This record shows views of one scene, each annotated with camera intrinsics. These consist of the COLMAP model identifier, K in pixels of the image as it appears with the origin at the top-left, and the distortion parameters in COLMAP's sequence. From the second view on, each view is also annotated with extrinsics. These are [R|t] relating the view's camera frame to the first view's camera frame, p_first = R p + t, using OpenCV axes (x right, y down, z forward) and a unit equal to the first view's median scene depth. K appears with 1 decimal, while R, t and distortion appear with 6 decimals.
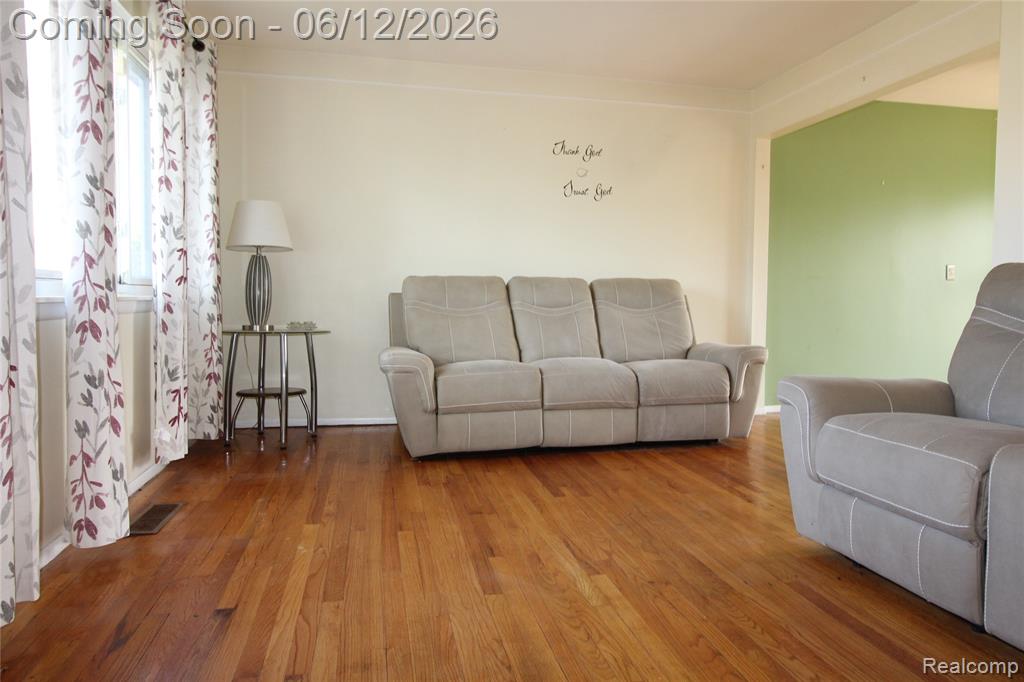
lens RADIAL K [[664.0, 0, 520.2], [0, 664.0, 324.7], [0, 0, 1]] dist [0.002242, -0.003196]
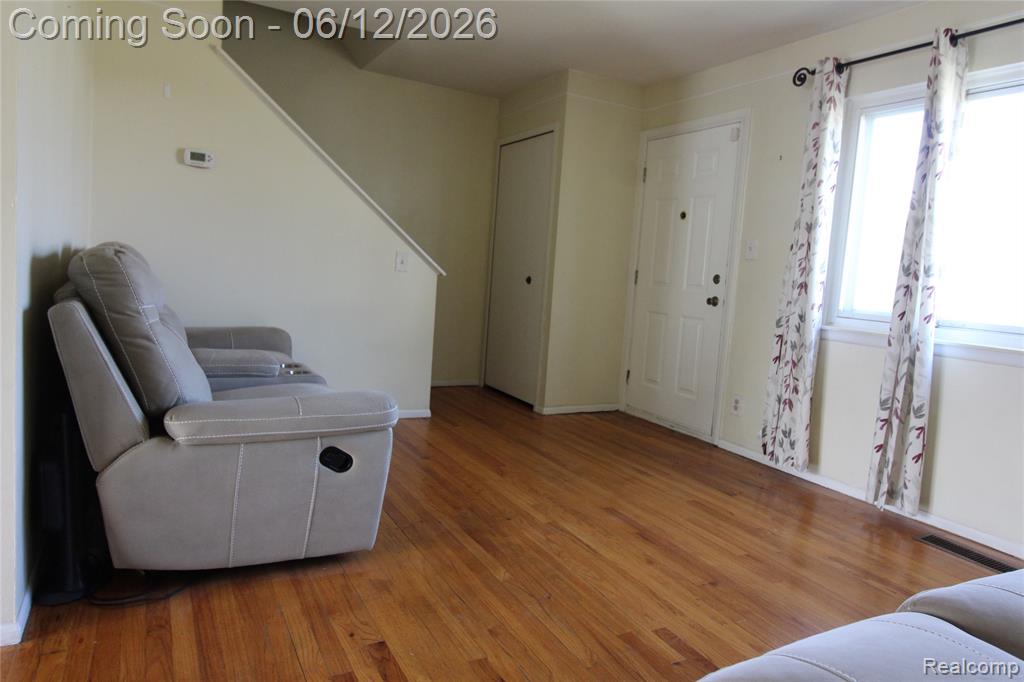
lens RADIAL K [[664.0, 0, 520.2], [0, 664.0, 324.7], [0, 0, 1]] dist [0.002242, -0.003196]
pose [[-0.958010, -0.060723, -0.280232, 0.530318], [-0.095986, 0.988848, 0.113868, -0.150305], [0.270192, 0.135985, -0.953155, 2.045470]]
